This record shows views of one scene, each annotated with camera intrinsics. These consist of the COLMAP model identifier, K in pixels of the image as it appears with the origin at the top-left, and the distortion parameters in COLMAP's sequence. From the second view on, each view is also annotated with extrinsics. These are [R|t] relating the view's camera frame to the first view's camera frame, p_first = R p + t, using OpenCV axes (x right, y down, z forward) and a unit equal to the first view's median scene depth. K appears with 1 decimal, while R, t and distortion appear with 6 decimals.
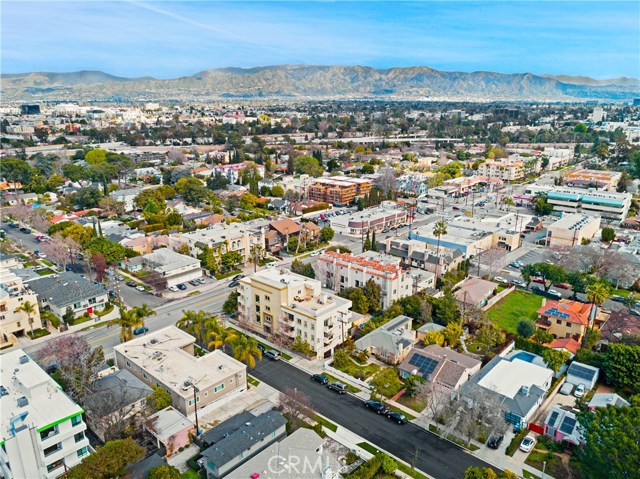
lens RADIAL K [[488.7, 0, 318.9], [0, 488.7, 243.2], [0, 0, 1]] dist [-0.011348, -0.001827]
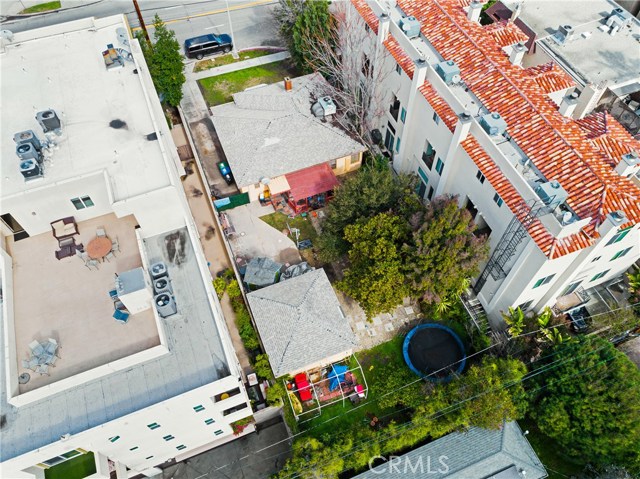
lens RADIAL K [[476.4, 0, 323.4], [0, 476.4, 242.9], [0, 0, 1]] dist [-0.010636, 0.000569]
pose [[0.899699, 0.369343, -0.232652, 0.091188], [-0.129996, 0.735507, 0.664929, -0.035637], [0.416704, -0.567992, 0.709748, 0.684437]]
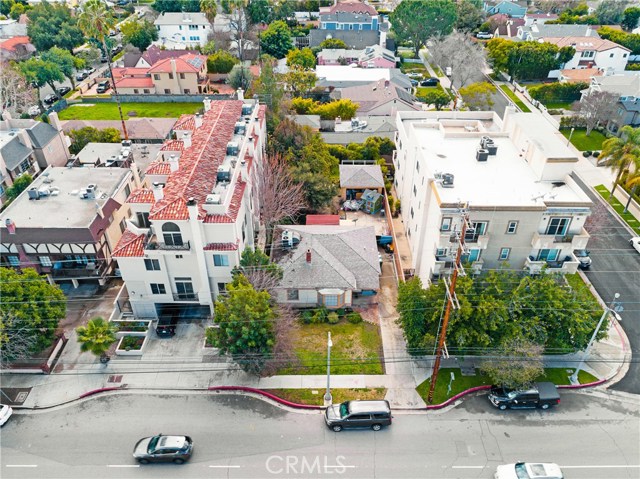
lens RADIAL K [[488.7, 0, 318.9], [0, 488.7, 243.2], [0, 0, 1]] dist [-0.011348, -0.001827]
pose [[-0.666196, -0.429564, 0.609638, -0.198569], [0.217284, 0.670189, 0.709672, -0.137392], [-0.713422, 0.605245, -0.353139, 1.003516]]
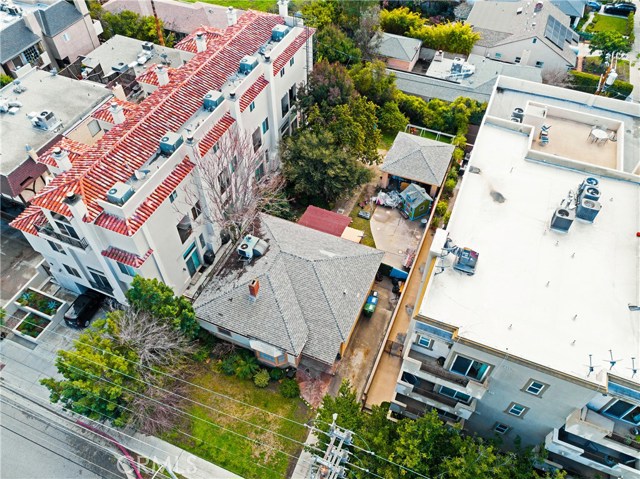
lens RADIAL K [[488.7, 0, 318.9], [0, 488.7, 243.2], [0, 0, 1]] dist [-0.011348, -0.001827]
pose [[-0.331758, -0.715269, 0.615083, -0.143181], [0.271512, 0.552024, 0.788385, -0.093590], [-0.903448, 0.428556, 0.011066, 0.872756]]
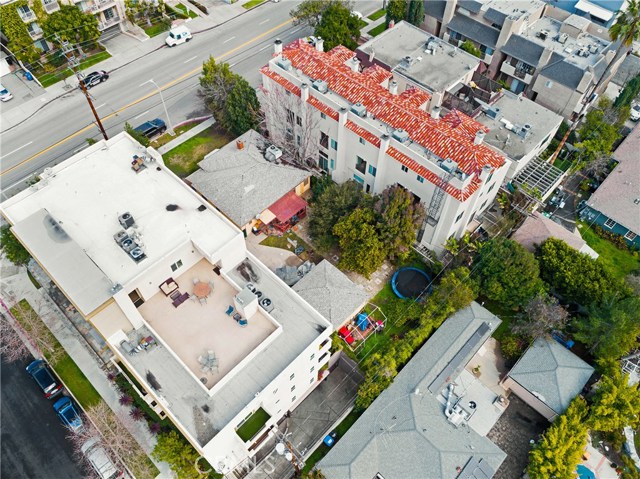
lens RADIAL K [[476.4, 0, 323.4], [0, 476.4, 242.9], [0, 0, 1]] dist [-0.010636, 0.000569]
pose [[0.999374, 0.034327, 0.008610, 0.042324], [-0.032250, 0.783138, 0.621011, -0.086297], [0.014575, -0.620900, 0.783754, 0.593094]]
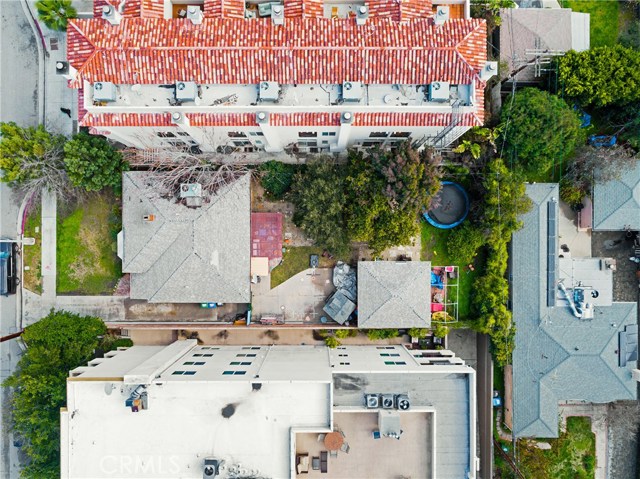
lens RADIAL K [[488.7, 0, 318.9], [0, 488.7, 243.2], [0, 0, 1]] dist [-0.011348, -0.001827]
pose [[0.738947, -0.673746, 0.004862, 0.036104], [0.189405, 0.214649, 0.958150, -0.142242], [-0.646593, -0.707101, 0.286225, 0.772822]]
